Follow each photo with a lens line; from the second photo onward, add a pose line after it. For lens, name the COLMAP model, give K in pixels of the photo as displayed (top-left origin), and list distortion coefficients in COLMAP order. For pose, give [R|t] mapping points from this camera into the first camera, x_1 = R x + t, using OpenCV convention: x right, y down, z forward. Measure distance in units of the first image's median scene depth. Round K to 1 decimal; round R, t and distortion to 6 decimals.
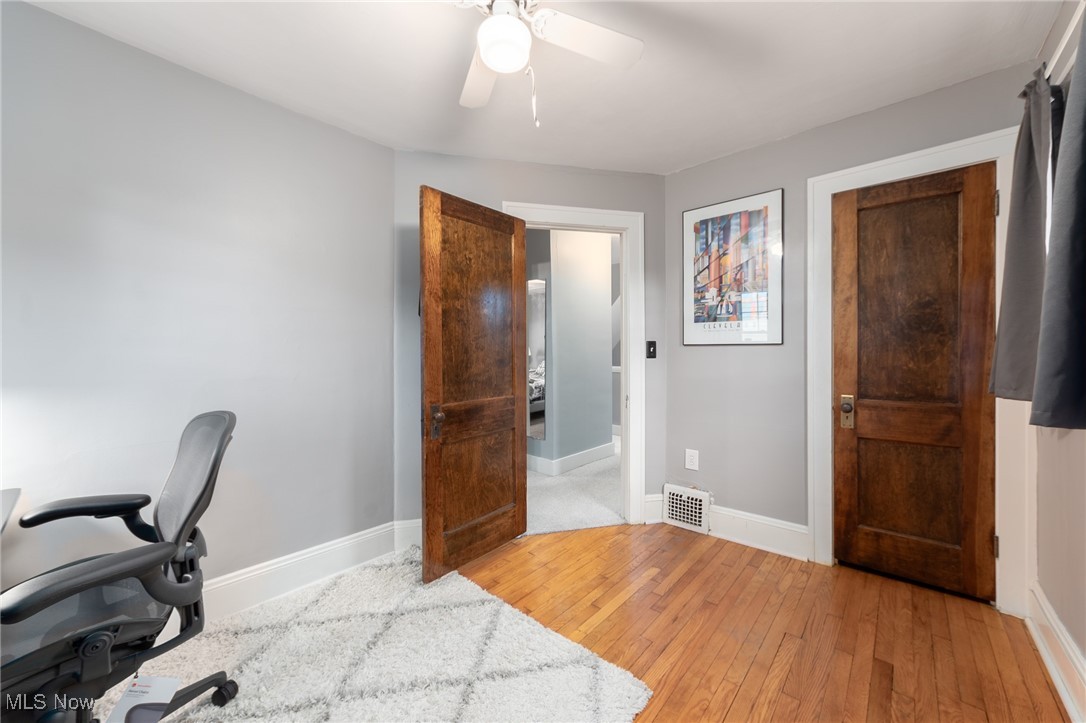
lens RADIAL K [[408.5, 0, 545.4], [0, 408.5, 360.6], [0, 0, 1]] dist [-0.001089, -0.000019]
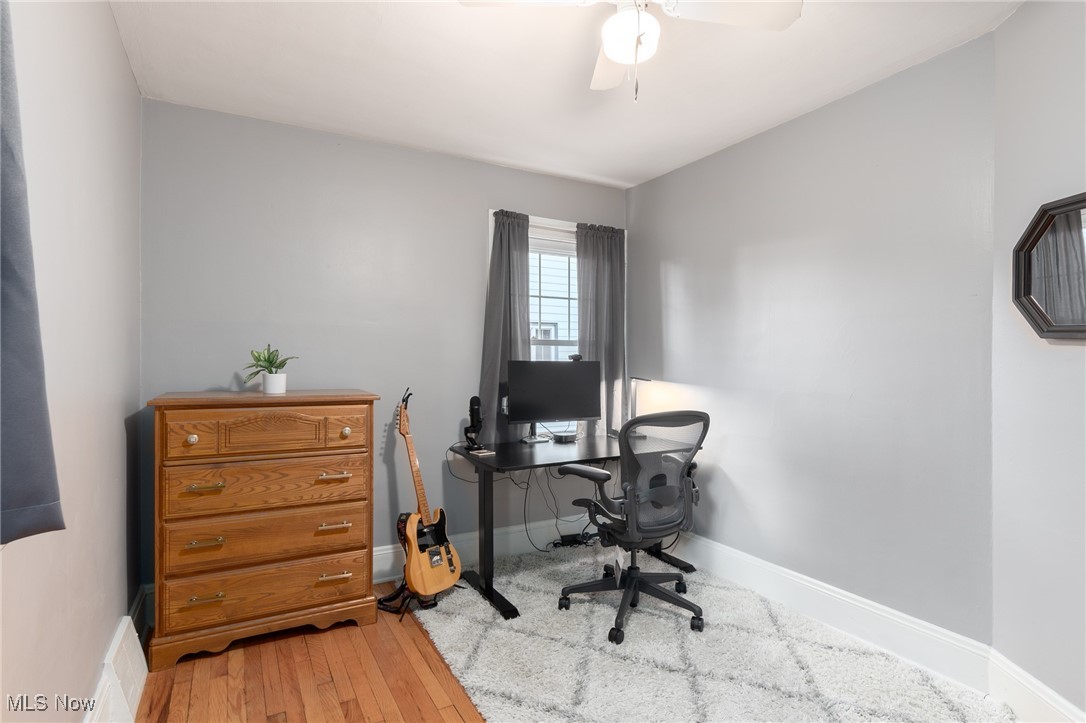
lens RADIAL K [[553.6, 0, 544.3], [0, 553.6, 362.6], [0, 0, 1]] dist [-0.000997, -0.000094]
pose [[-0.329725, -0.000383, -0.944077, 0.766795], [-0.007548, 0.999969, 0.002230, -0.027157], [0.944047, 0.007861, -0.329717, 0.796287]]
